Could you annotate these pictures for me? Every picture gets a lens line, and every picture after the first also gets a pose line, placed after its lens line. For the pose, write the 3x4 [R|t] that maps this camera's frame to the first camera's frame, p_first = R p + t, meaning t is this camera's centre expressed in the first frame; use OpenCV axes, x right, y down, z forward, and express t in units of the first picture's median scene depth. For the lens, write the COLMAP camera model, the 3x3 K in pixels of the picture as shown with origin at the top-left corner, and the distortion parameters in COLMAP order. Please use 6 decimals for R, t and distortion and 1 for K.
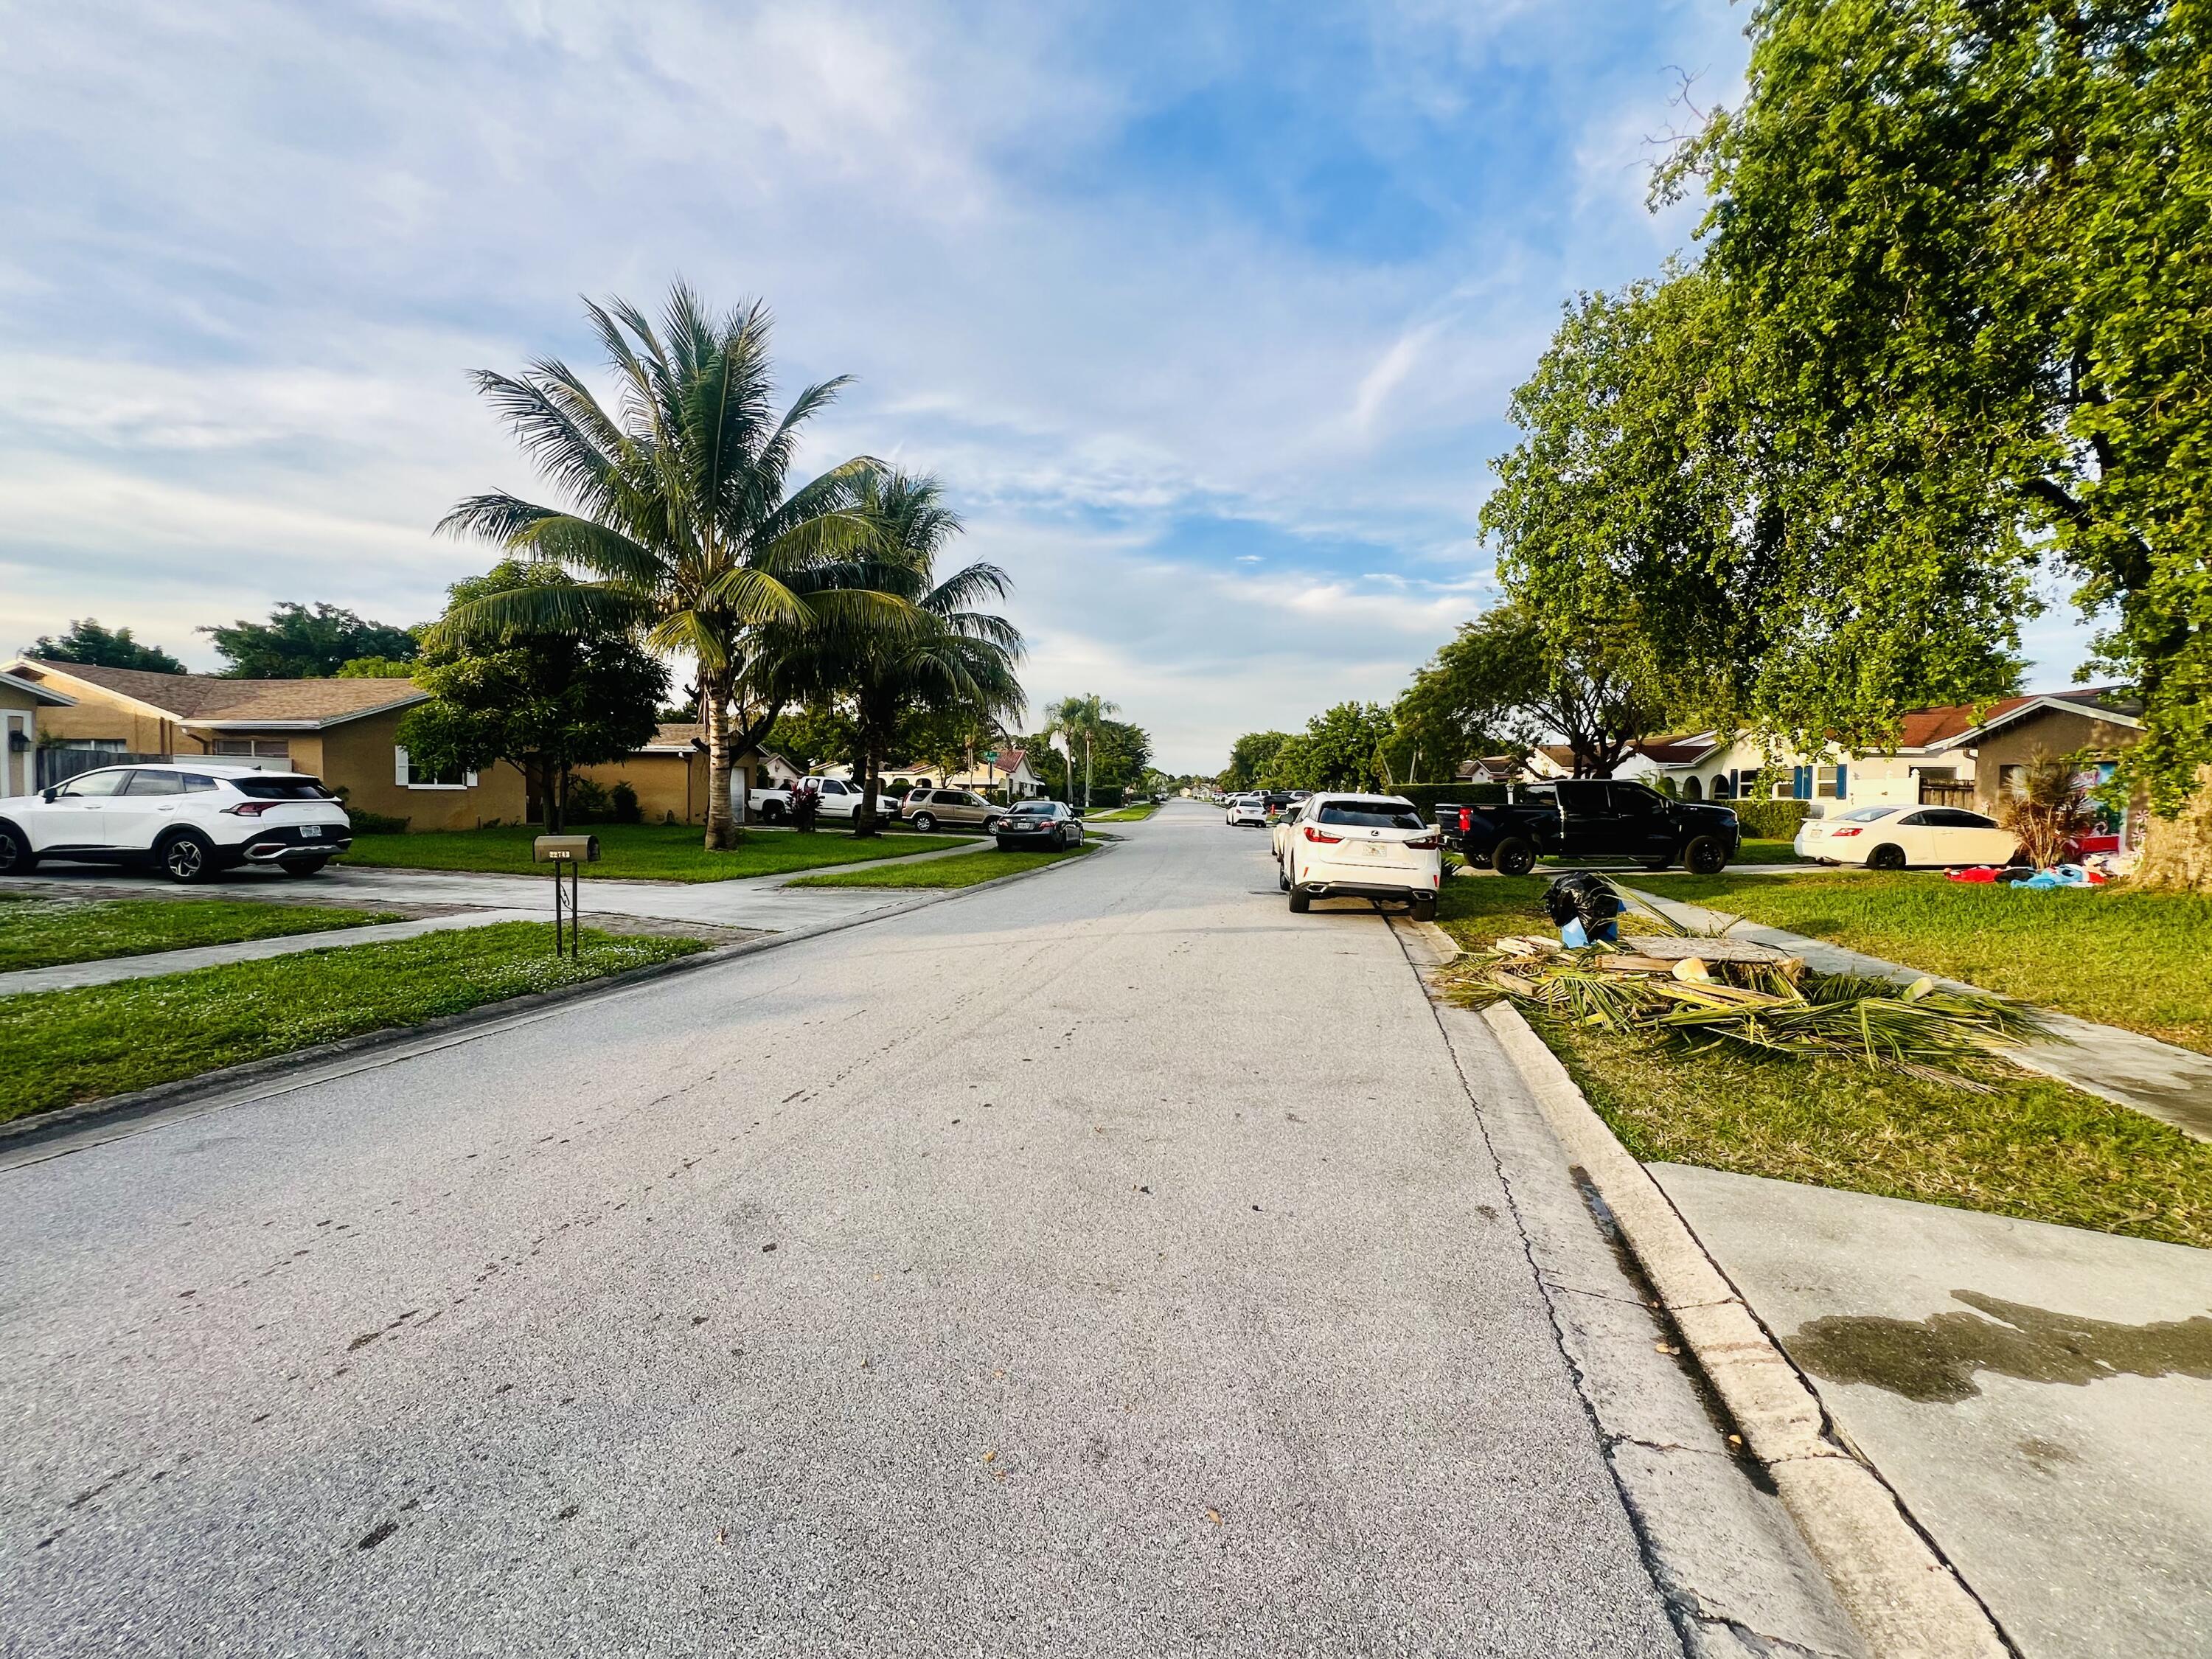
lens RADIAL K [[888.1, 0, 1102.1], [0, 888.1, 823.9], [0, 0, 1]] dist [-0.002116, -0.000028]
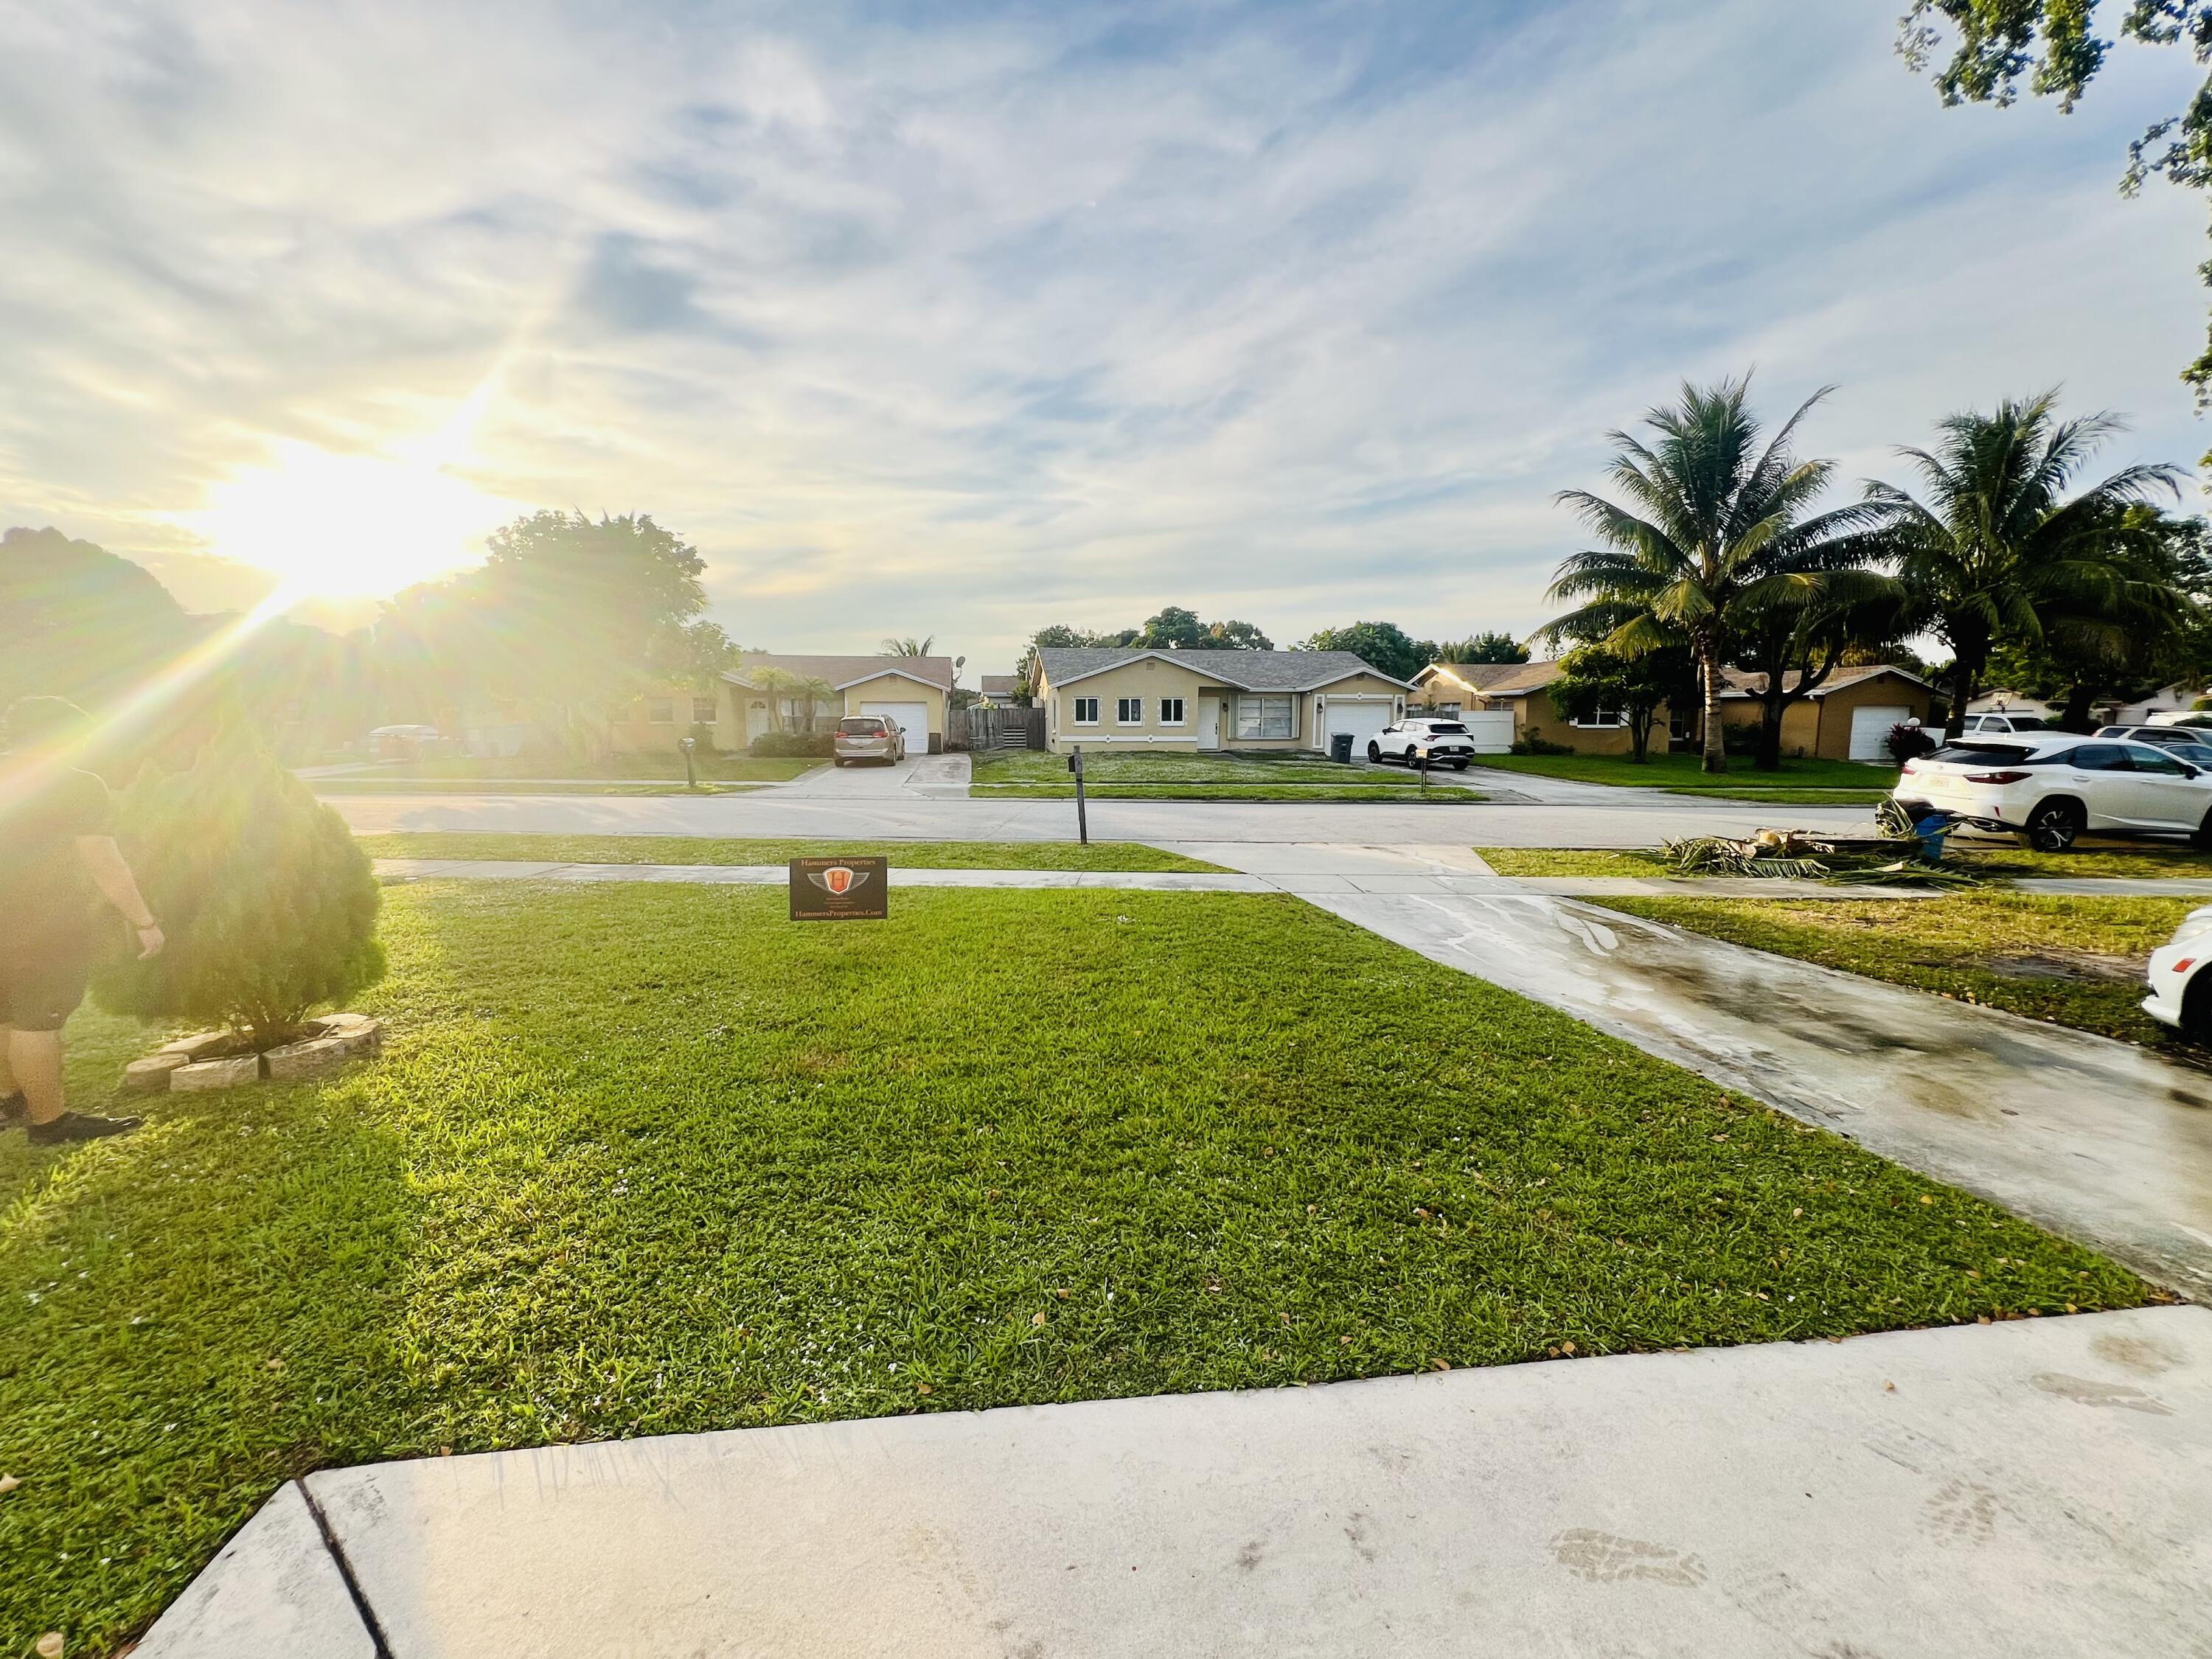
lens RADIAL K [[888.1, 0, 1102.1], [0, 888.1, 823.9], [0, 0, 1]] dist [-0.002116, -0.000028]
pose [[0.220414, 0.104186, -0.969826, 0.706143], [-0.033951, 0.994496, 0.099120, 0.003555], [0.974815, 0.011079, 0.222739, -0.225836]]
